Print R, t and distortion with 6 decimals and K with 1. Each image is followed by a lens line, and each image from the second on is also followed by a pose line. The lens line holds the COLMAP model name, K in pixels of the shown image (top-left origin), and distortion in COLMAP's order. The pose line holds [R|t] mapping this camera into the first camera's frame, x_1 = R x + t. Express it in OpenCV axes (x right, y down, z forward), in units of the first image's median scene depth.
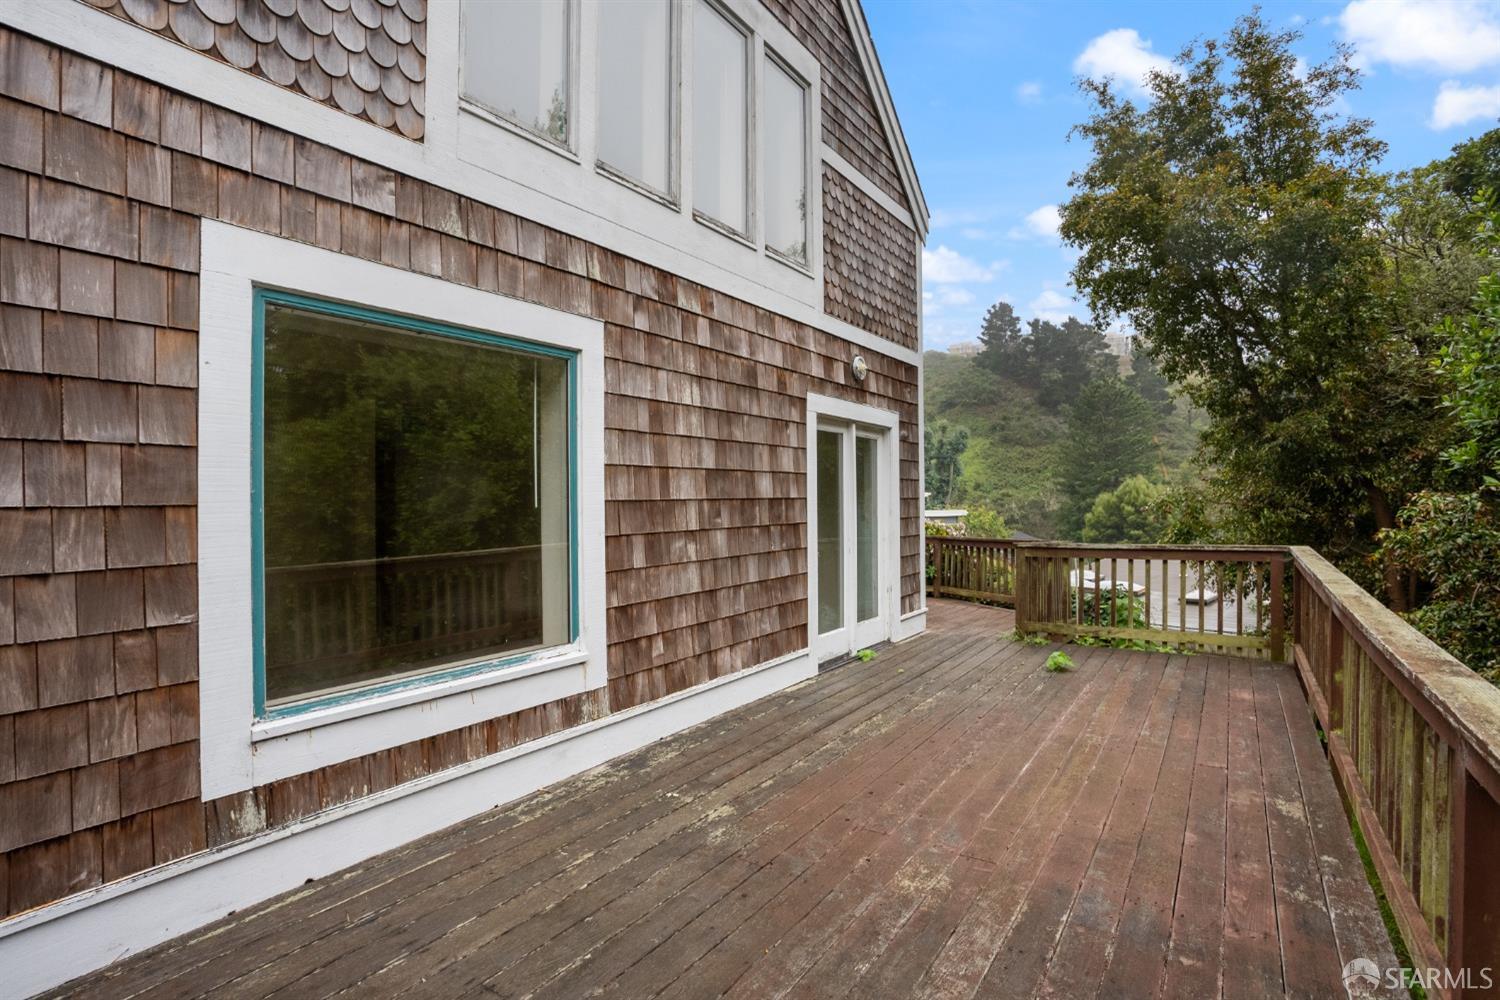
lens RADIAL K [[738.3, 0, 740.3], [0, 738.3, 499.0], [0, 0, 1]] dist [-0.071911, 0.028238]
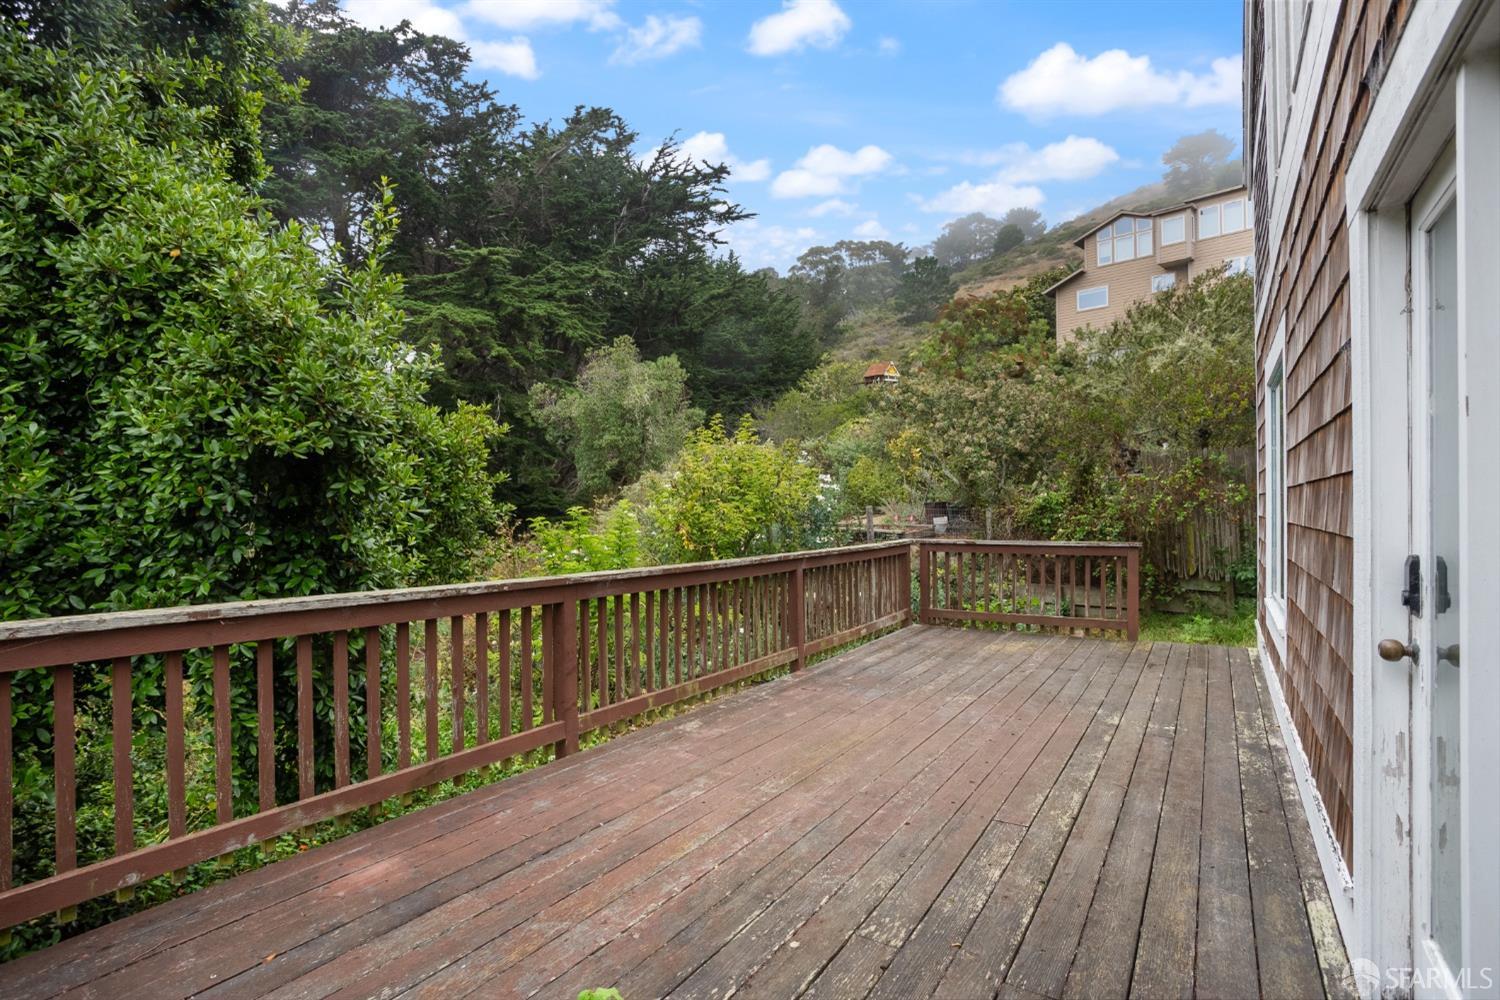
lens RADIAL K [[738.3, 0, 740.3], [0, 738.3, 499.0], [0, 0, 1]] dist [-0.071911, 0.028238]
pose [[-0.999780, 0.010338, -0.018257, 0.617504], [0.010517, 0.999897, -0.009751, 0.021891], [0.018154, -0.009941, -0.999786, 2.092697]]
